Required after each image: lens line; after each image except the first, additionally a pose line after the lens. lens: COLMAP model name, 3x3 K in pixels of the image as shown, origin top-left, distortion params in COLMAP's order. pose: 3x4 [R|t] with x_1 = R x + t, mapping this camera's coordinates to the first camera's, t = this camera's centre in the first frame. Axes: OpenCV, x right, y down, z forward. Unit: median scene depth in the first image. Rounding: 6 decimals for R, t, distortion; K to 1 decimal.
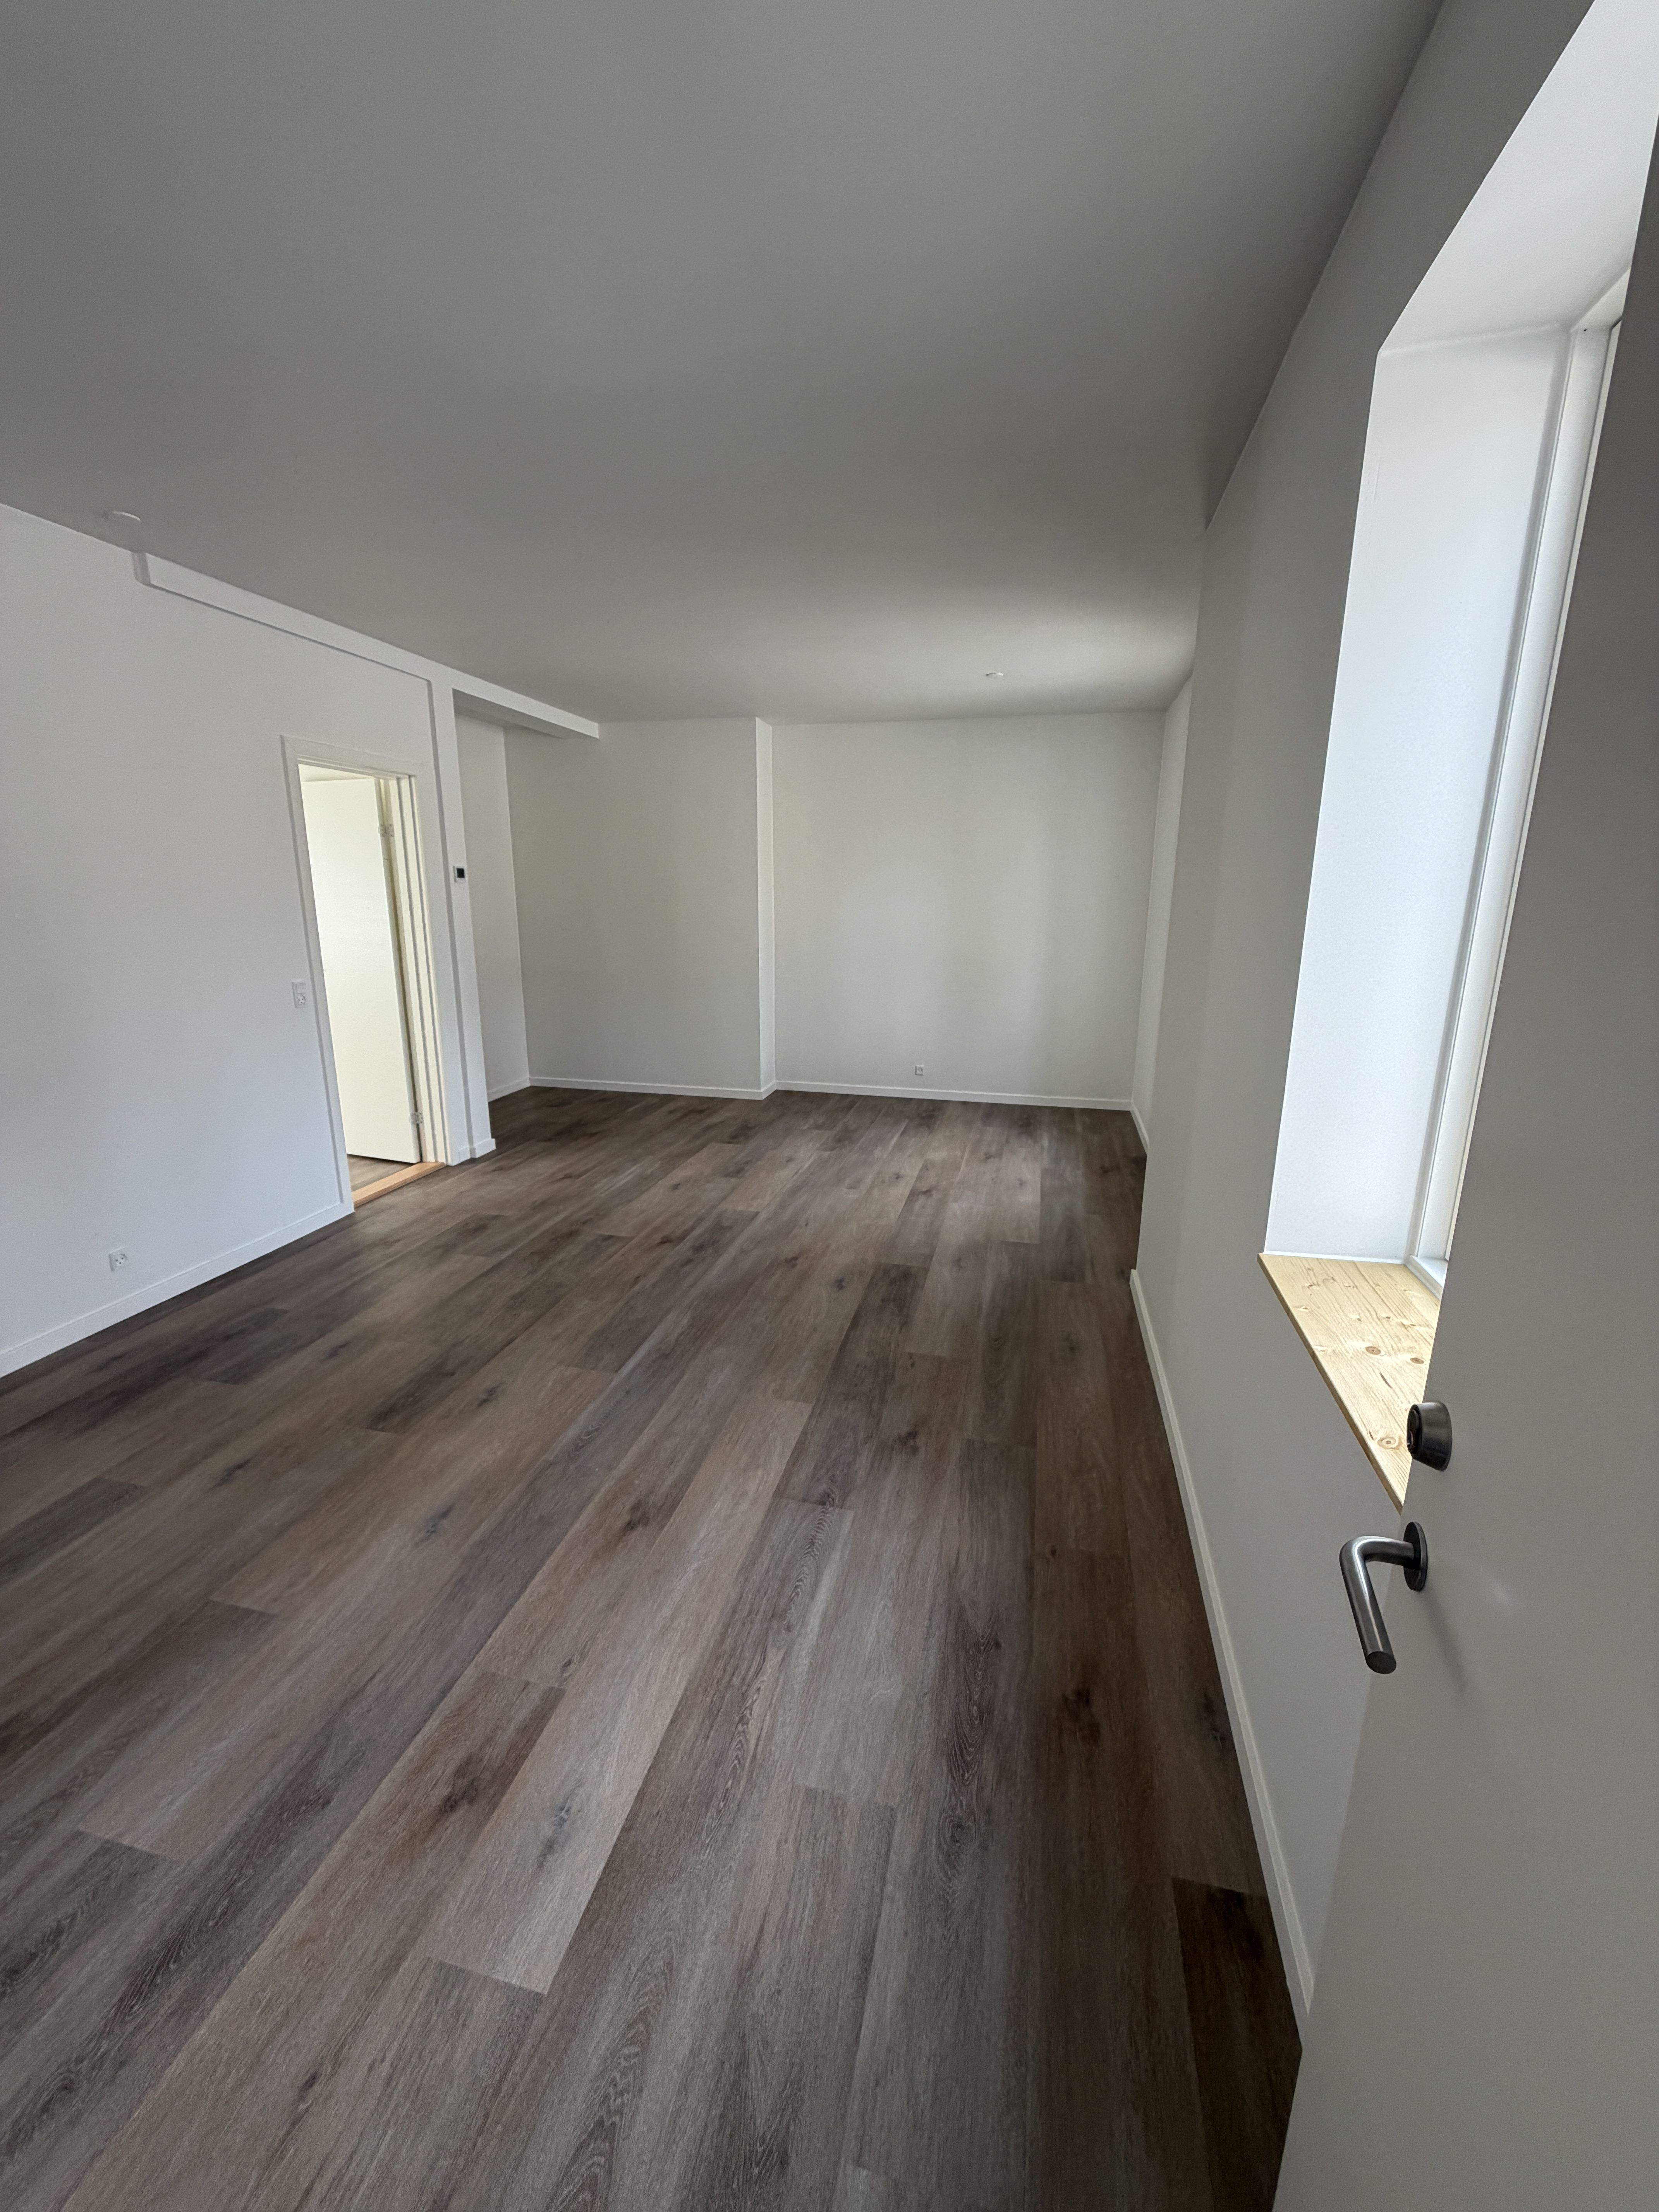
lens RADIAL K [[882.0, 0, 829.3], [0, 882.0, 1095.6], [0, 0, 1]] dist [0.005427, -0.000994]
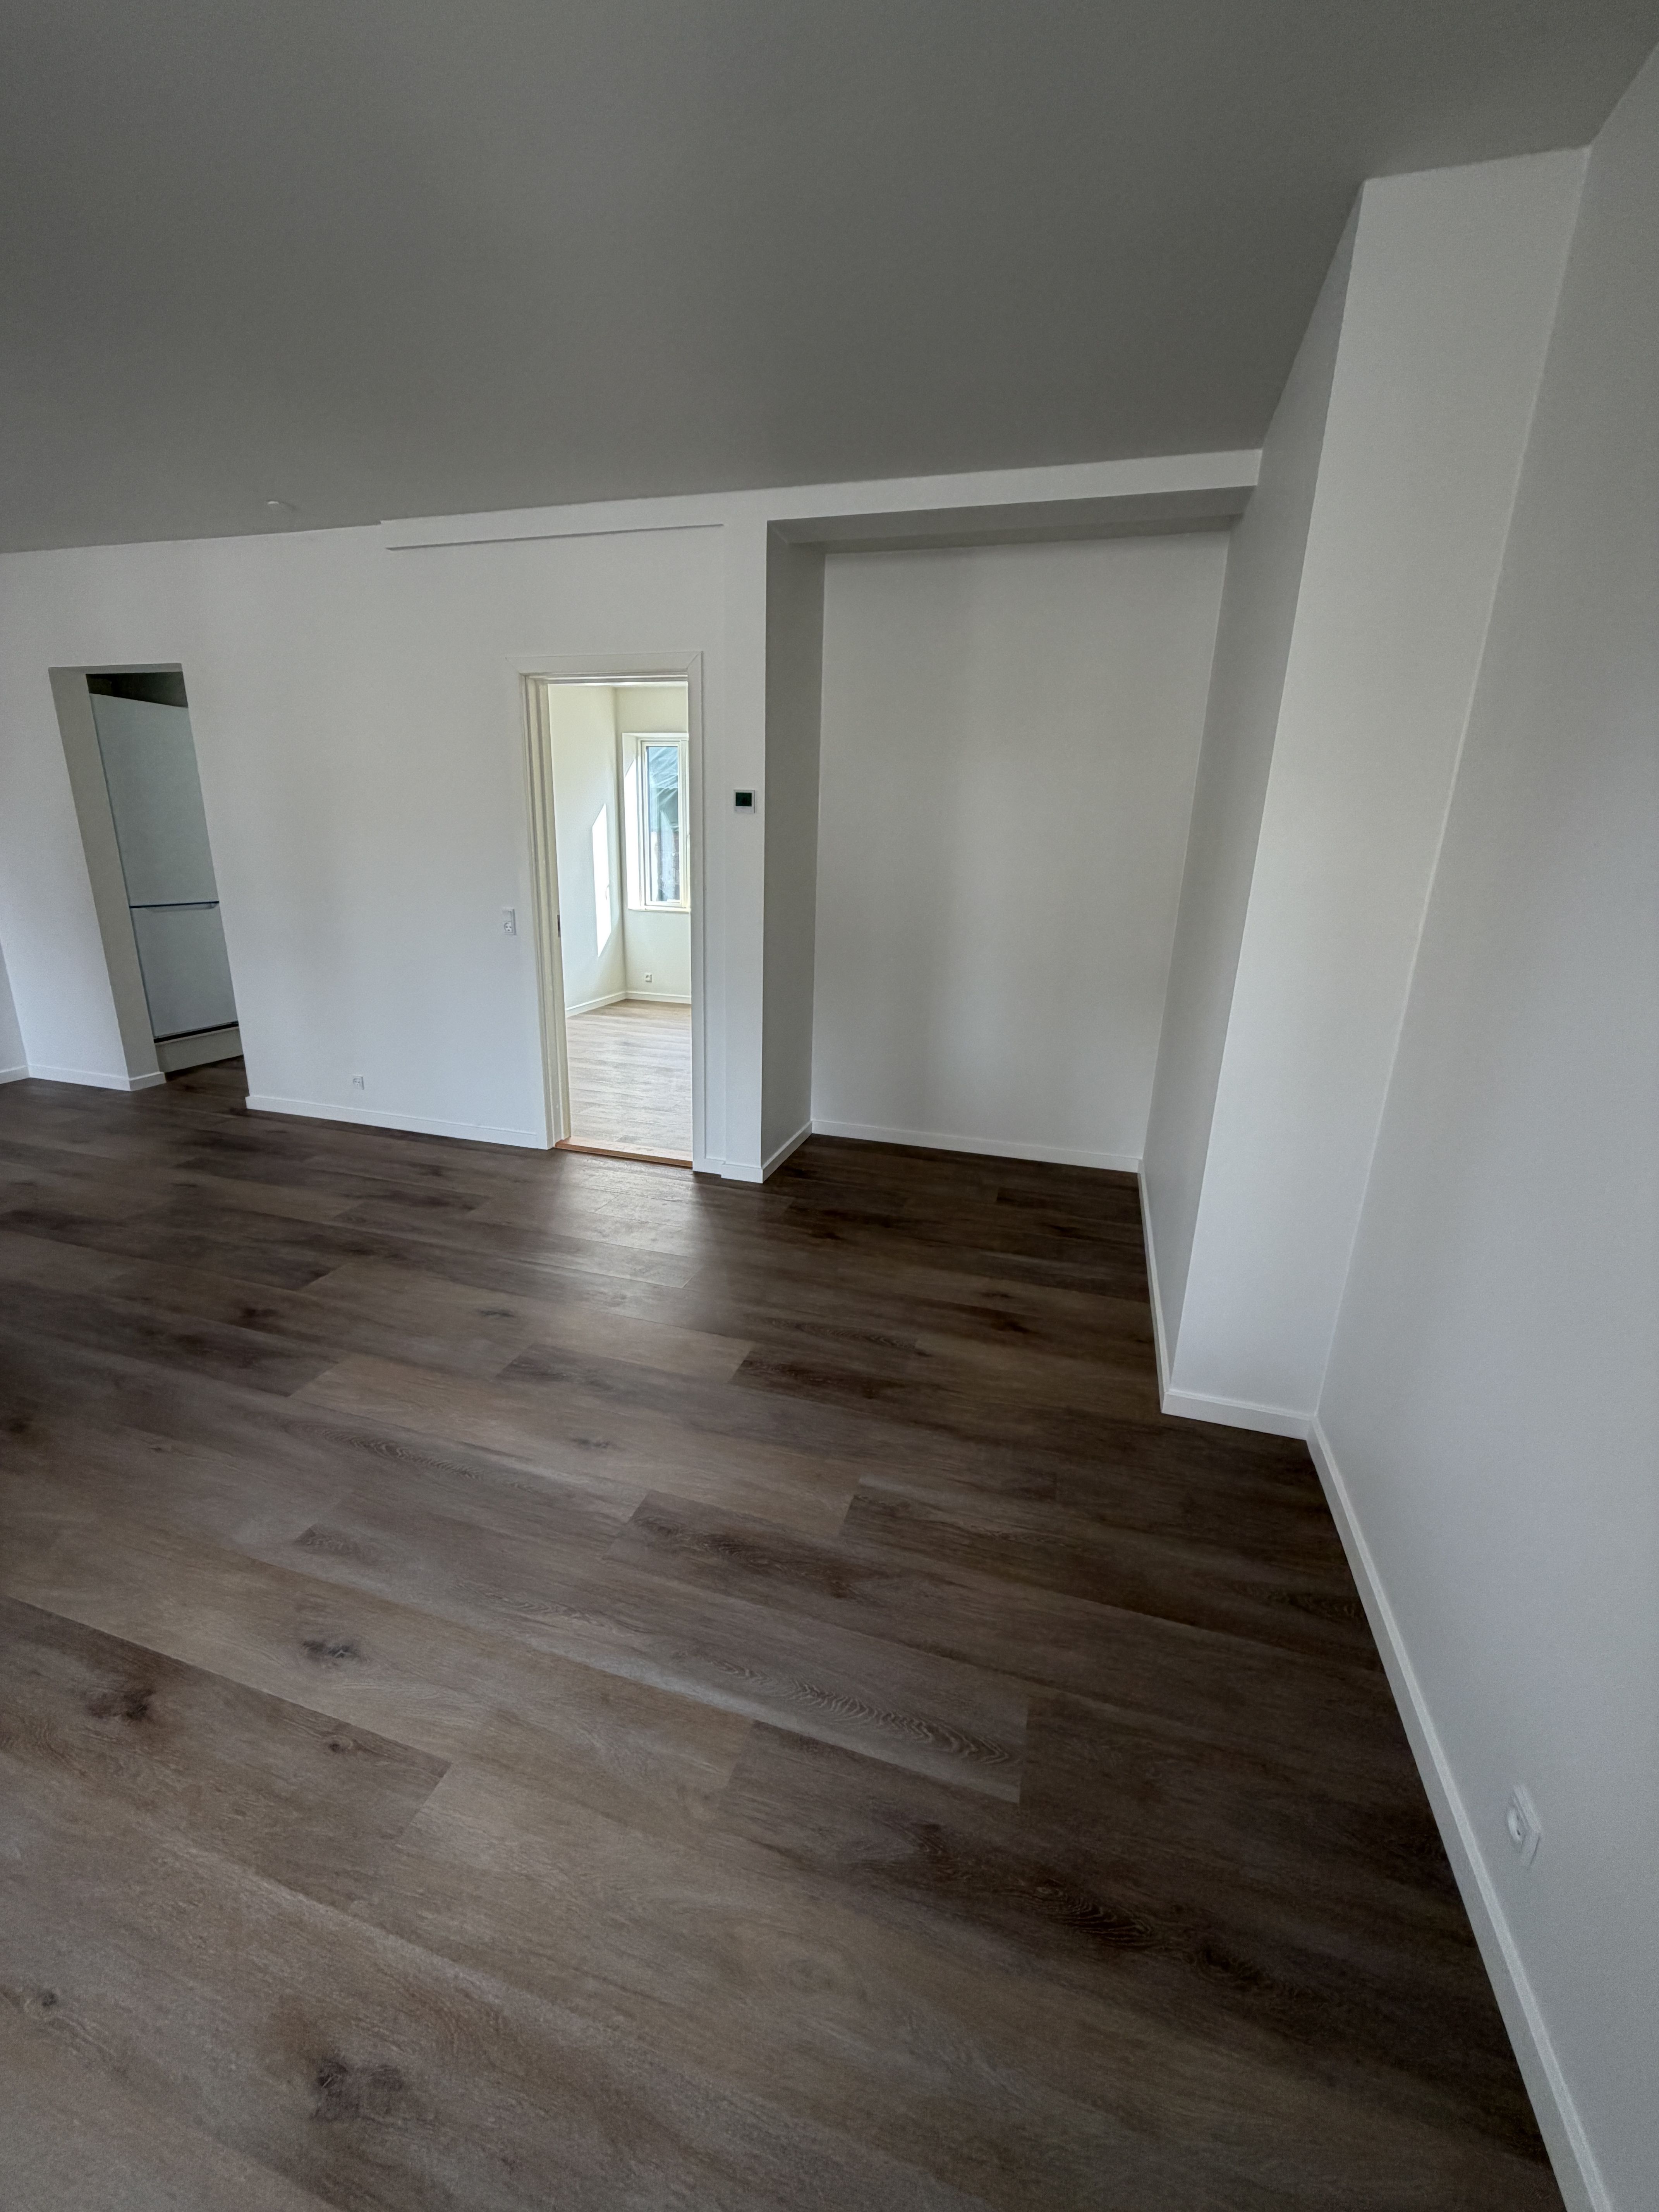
lens RADIAL K [[882.0, 0, 816.7], [0, 882.0, 1091.4], [0, 0, 1]] dist [0.005427, -0.000994]
pose [[-0.061714, 0.262167, -0.963047, 0.534710], [-0.258337, 0.927810, 0.269130, -0.388073], [0.964082, 0.265399, 0.010469, 1.801212]]
